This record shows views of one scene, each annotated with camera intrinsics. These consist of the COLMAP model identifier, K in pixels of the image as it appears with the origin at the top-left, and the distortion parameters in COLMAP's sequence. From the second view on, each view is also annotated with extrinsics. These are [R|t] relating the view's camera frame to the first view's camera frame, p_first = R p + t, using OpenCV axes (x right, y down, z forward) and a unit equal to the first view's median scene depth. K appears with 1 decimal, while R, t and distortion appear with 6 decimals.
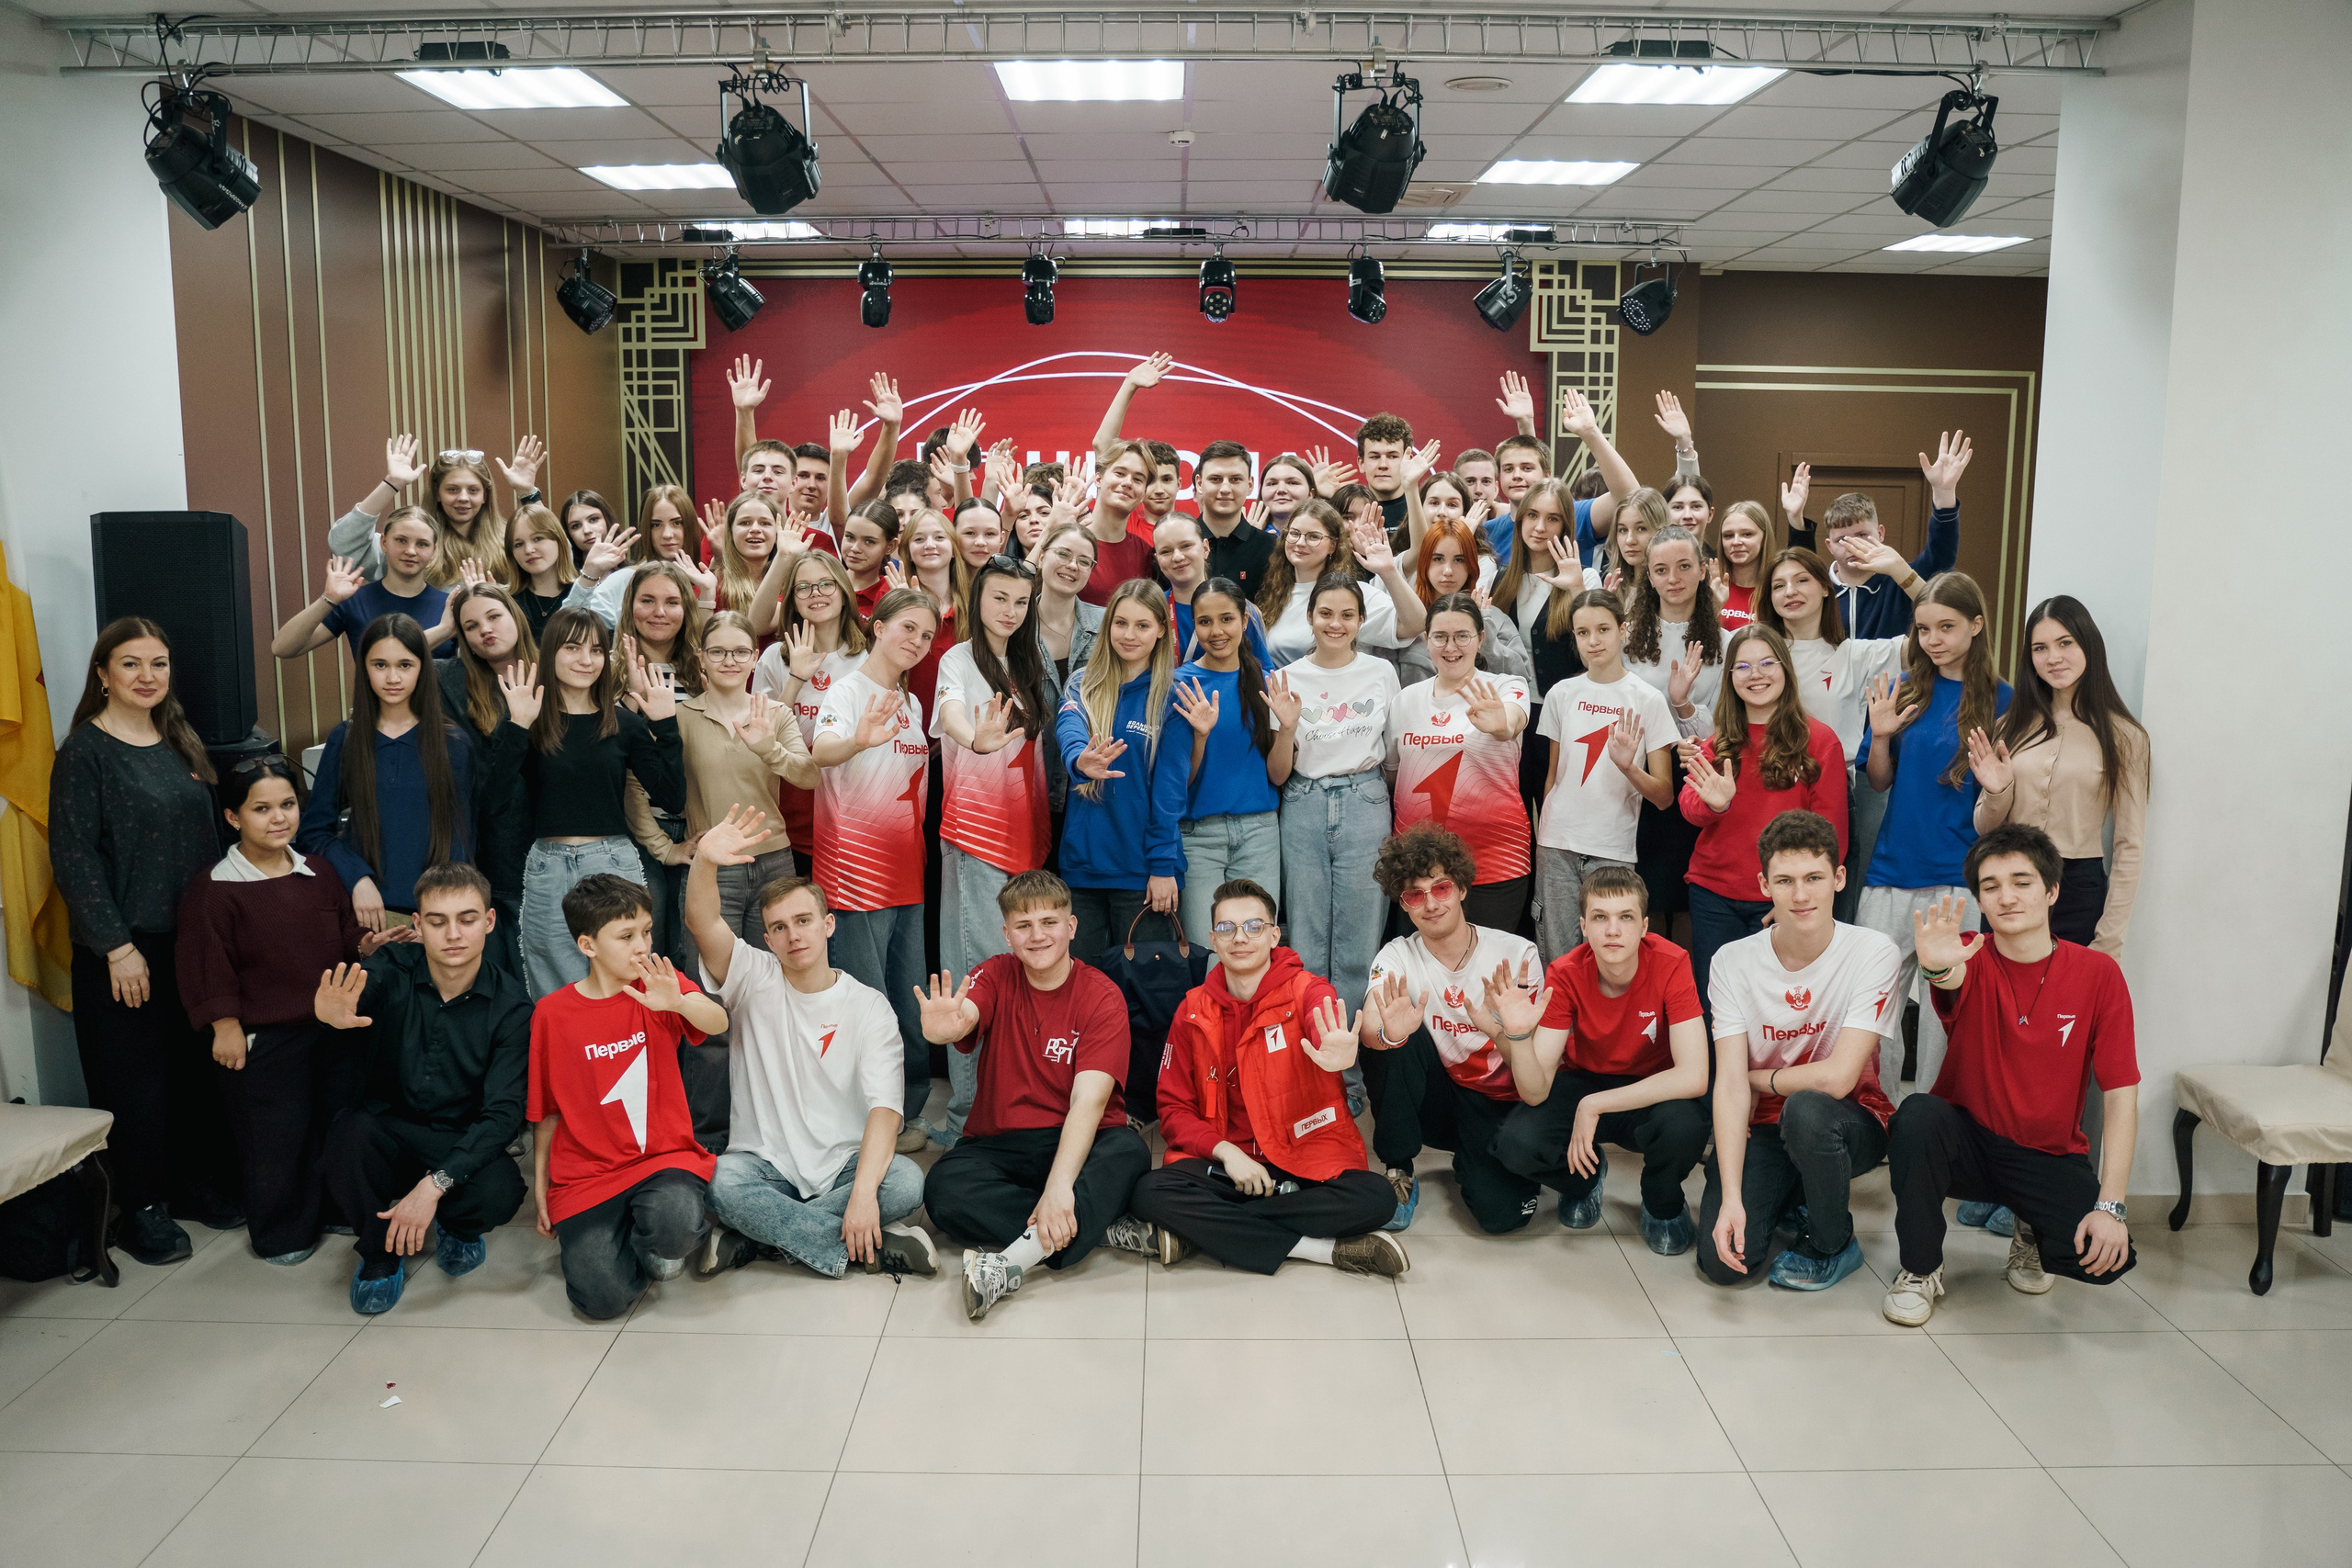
lens RADIAL K [[2083.5, 0, 1177.9], [0, 2083.5, 800.2], [0, 0, 1]] dist [-0.071237, 0.034148]
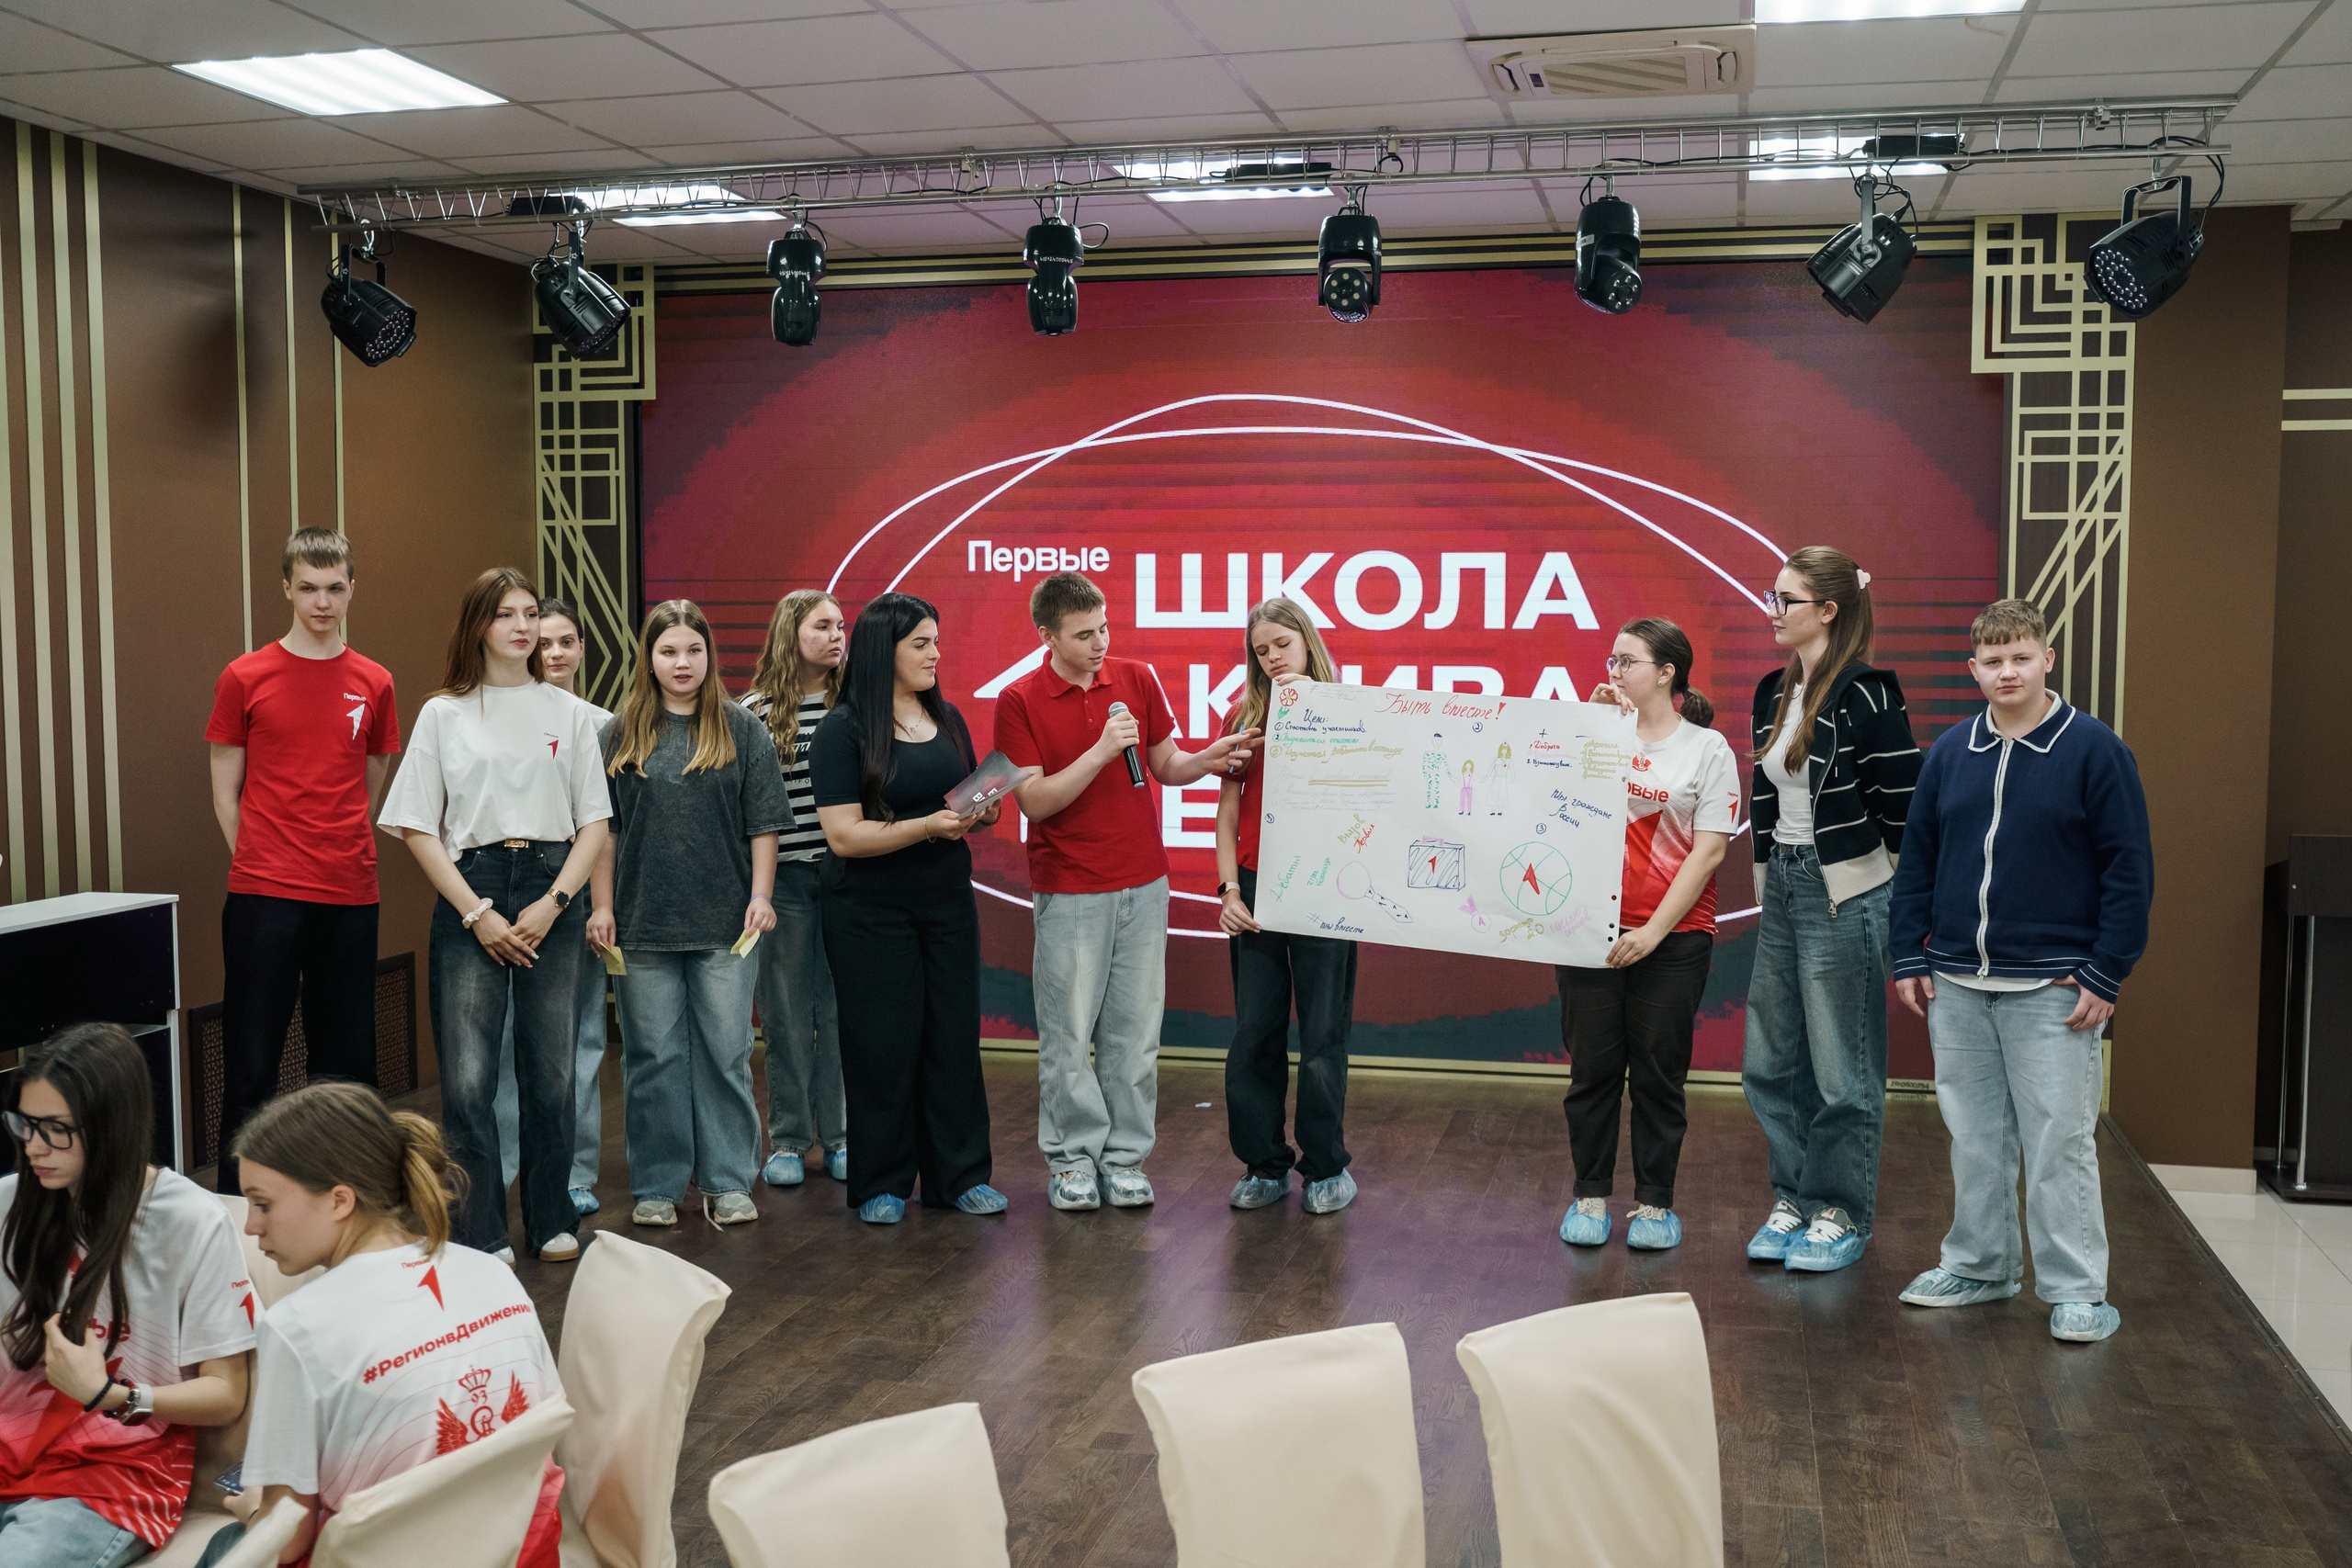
lens RADIAL K [[2287.5, 0, 1228.4], [0, 2287.5, 761.3], [0, 0, 1]] dist [0.005177, 0.000000]
pose [[0.970411, 0.013627, -0.241075, 0.126454], [-0.034901, 0.995838, -0.084199, -0.047879], [0.238924, 0.090122, 0.966847, 0.346069]]
